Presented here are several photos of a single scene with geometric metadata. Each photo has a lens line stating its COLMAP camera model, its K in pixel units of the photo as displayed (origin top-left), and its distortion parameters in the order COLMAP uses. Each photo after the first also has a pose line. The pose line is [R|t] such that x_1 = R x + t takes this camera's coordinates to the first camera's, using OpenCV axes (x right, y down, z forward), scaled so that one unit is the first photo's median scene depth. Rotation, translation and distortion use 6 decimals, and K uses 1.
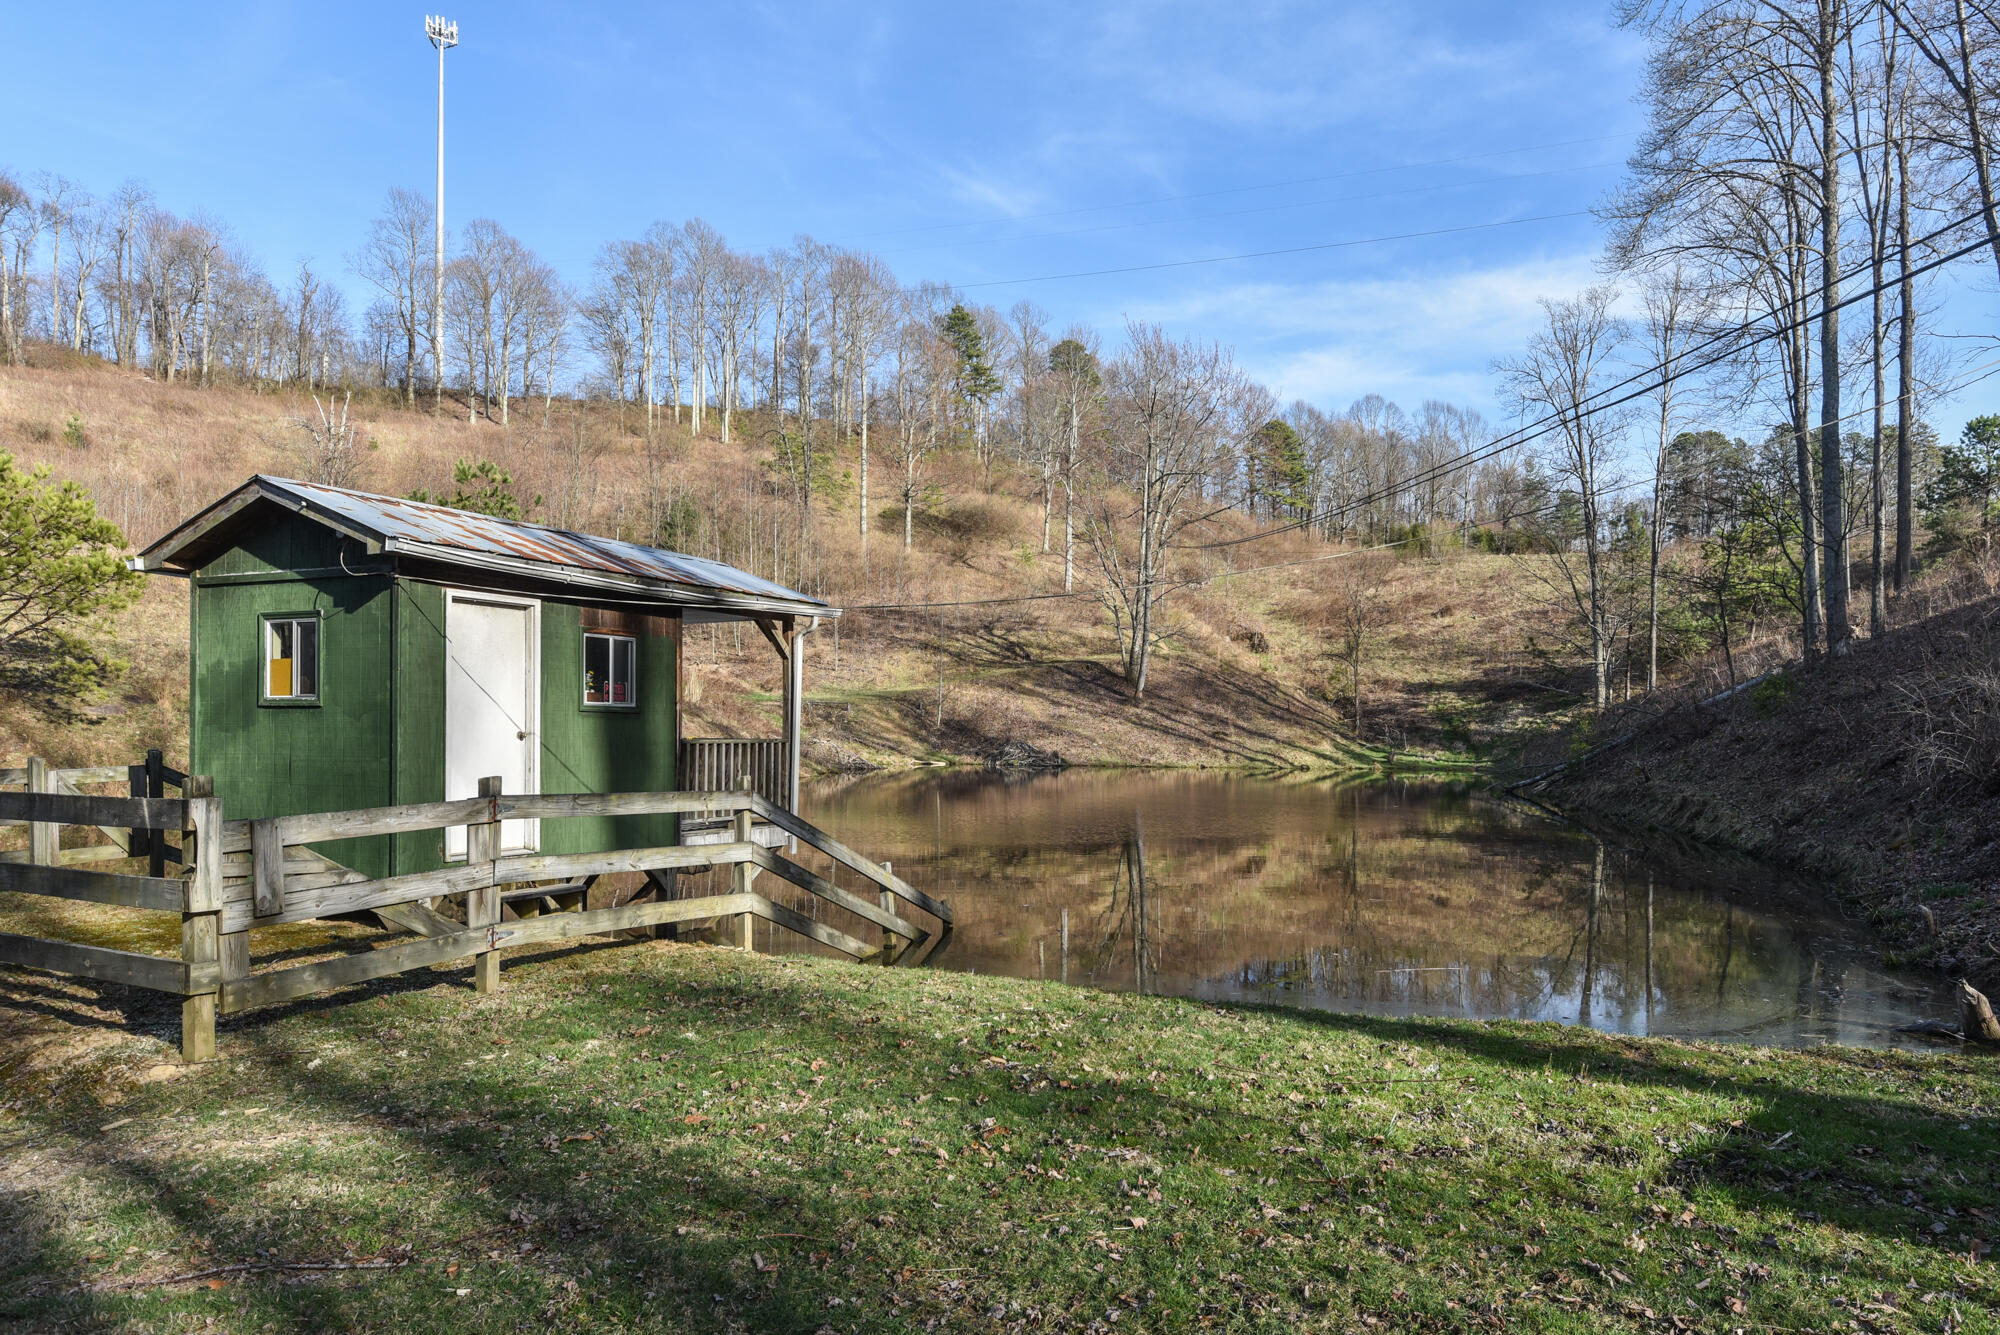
lens RADIAL K [[1283.4, 0, 1043.0], [0, 1283.4, 698.9], [0, 0, 1]] dist [-0.001287, -0.005739]
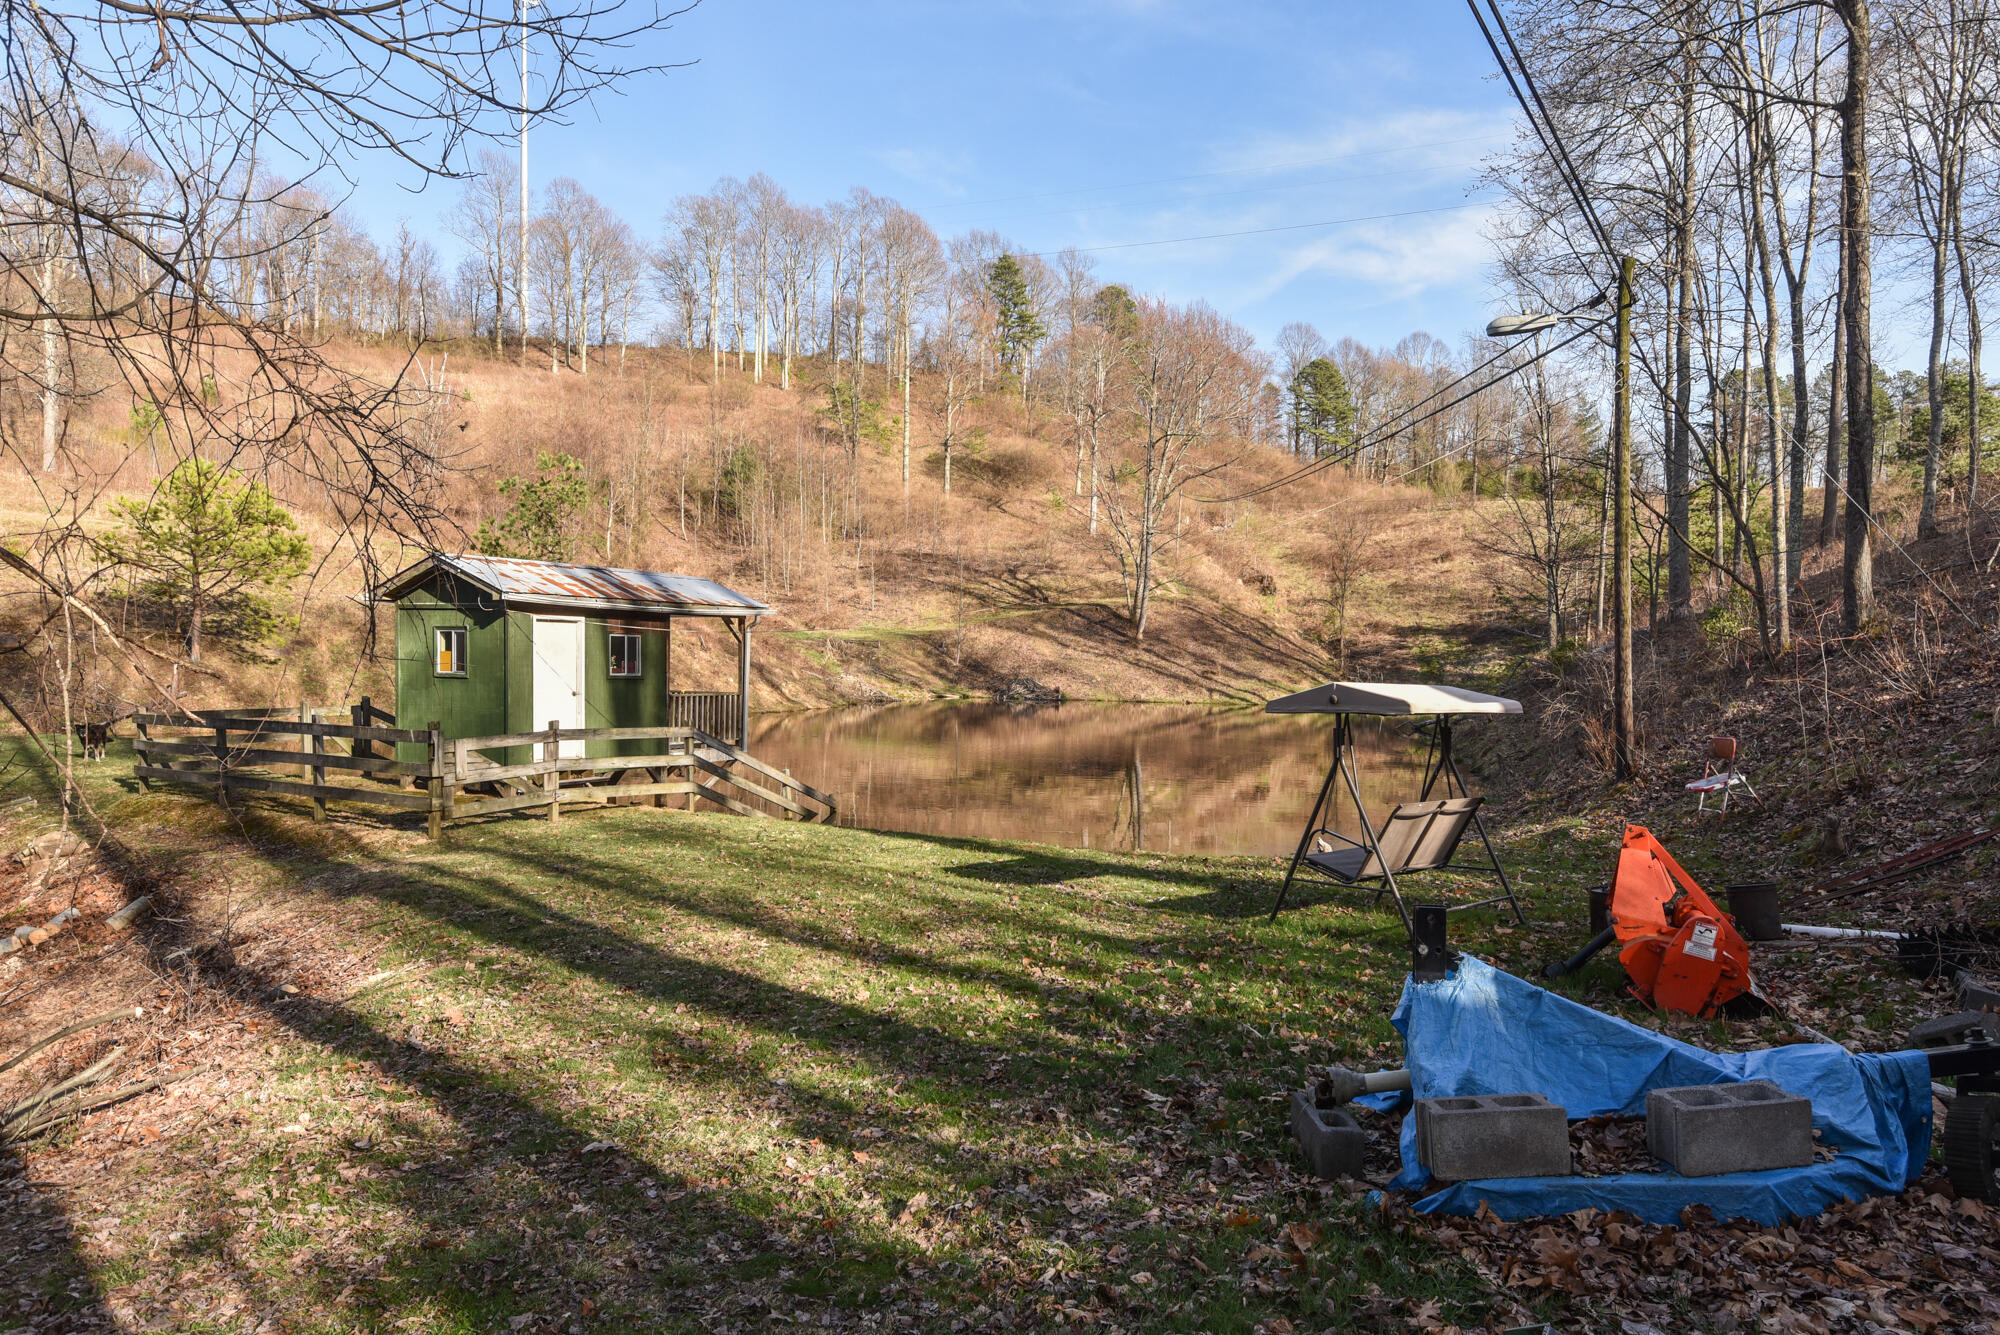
lens RADIAL K [[1302.0, 0, 1000.0], [0, 1302.0, 667.5], [0, 0, 1]] dist [-0.000344, 0.001110]
pose [[0.995863, 0.009652, -0.090348, 0.047082], [-0.006780, 0.999463, 0.032043, -0.009563], [0.090609, -0.031298, 0.995395, -0.101478]]
